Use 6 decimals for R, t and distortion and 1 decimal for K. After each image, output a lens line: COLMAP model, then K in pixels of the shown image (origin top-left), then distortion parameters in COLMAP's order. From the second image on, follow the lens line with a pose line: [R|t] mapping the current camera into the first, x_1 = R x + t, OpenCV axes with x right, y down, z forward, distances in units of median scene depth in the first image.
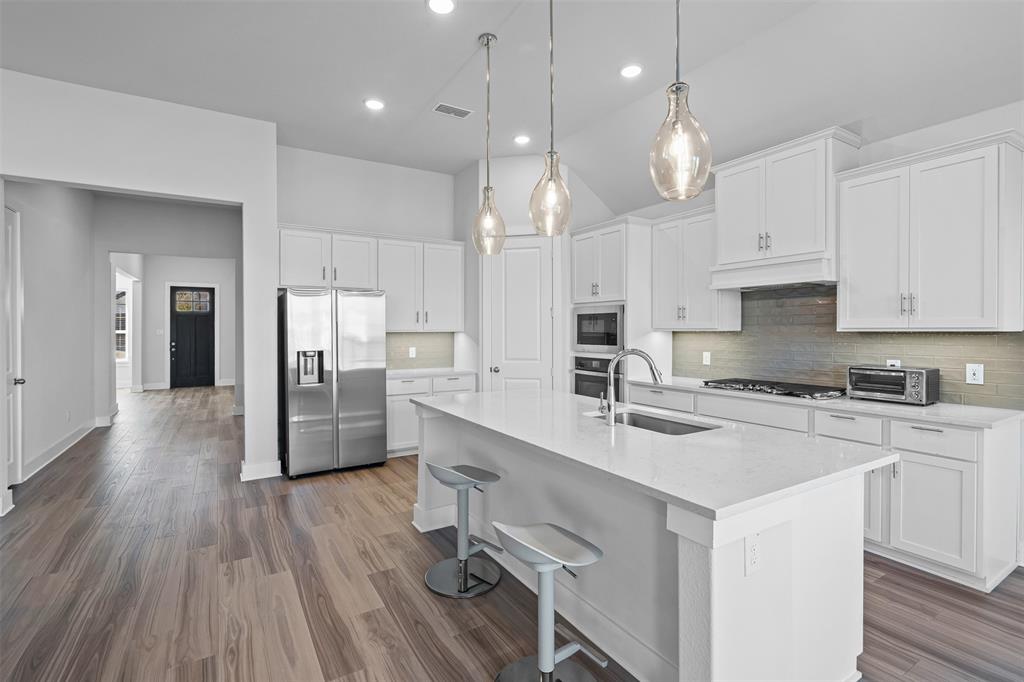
lens RADIAL K [[477.5, 0, 512.7], [0, 477.5, 328.2], [0, 0, 1]] dist [0.000907, 0.000291]
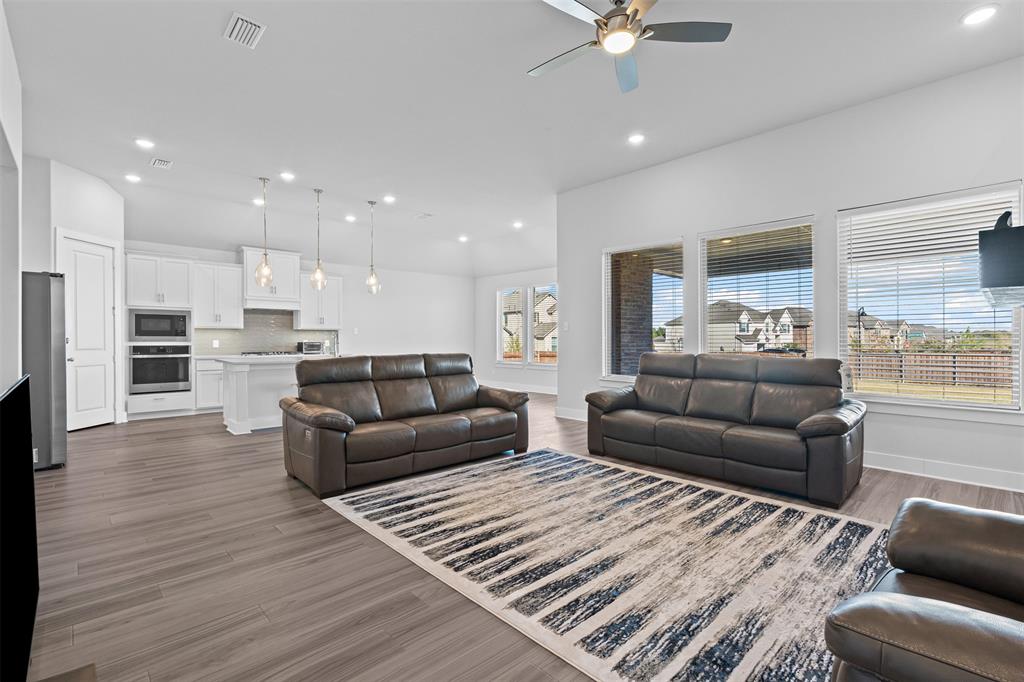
lens RADIAL K [[468.6, 0, 512.0], [0, 468.6, 341.0], [0, 0, 1]] dist [-0.002034, 0.000074]
pose [[-0.194219, -0.002181, 0.980956, -1.680492], [-0.004546, 0.999989, 0.001324, 0.049911], [-0.980948, -0.004203, -0.194227, 0.273333]]
